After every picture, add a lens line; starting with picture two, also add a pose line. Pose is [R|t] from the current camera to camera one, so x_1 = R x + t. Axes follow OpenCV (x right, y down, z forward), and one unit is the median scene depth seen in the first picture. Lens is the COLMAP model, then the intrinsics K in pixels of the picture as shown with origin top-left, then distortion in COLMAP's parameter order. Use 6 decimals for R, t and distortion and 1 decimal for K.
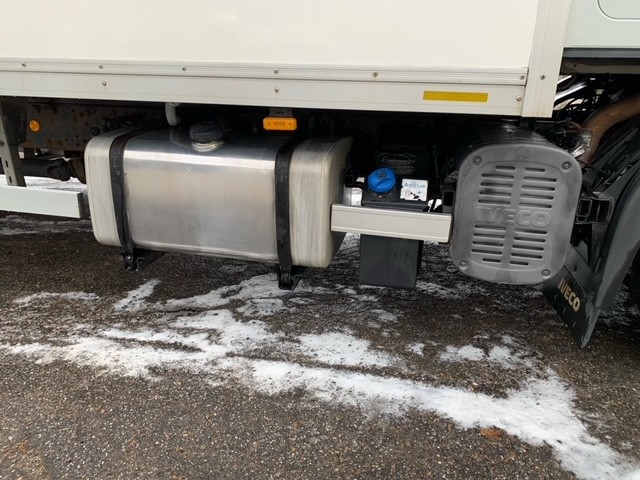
lens RADIAL K [[489.8, 0, 319.4], [0, 489.8, 240.7], [0, 0, 1]] dist [0.005452, -0.012649]
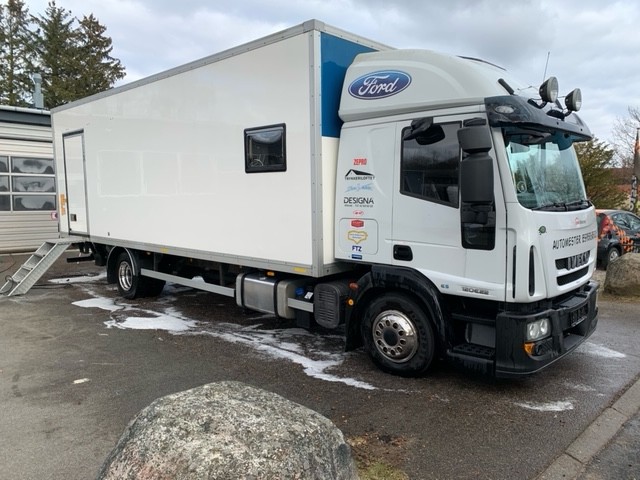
lens RADIAL K [[489.8, 0, 317.1], [0, 489.8, 240.8], [0, 0, 1]] dist [0.005452, -0.012649]
pose [[0.852298, 0.022244, -0.522584, 1.801340], [-0.147755, 0.968643, -0.199748, 0.171938], [0.501754, 0.247459, 0.828859, -1.631111]]
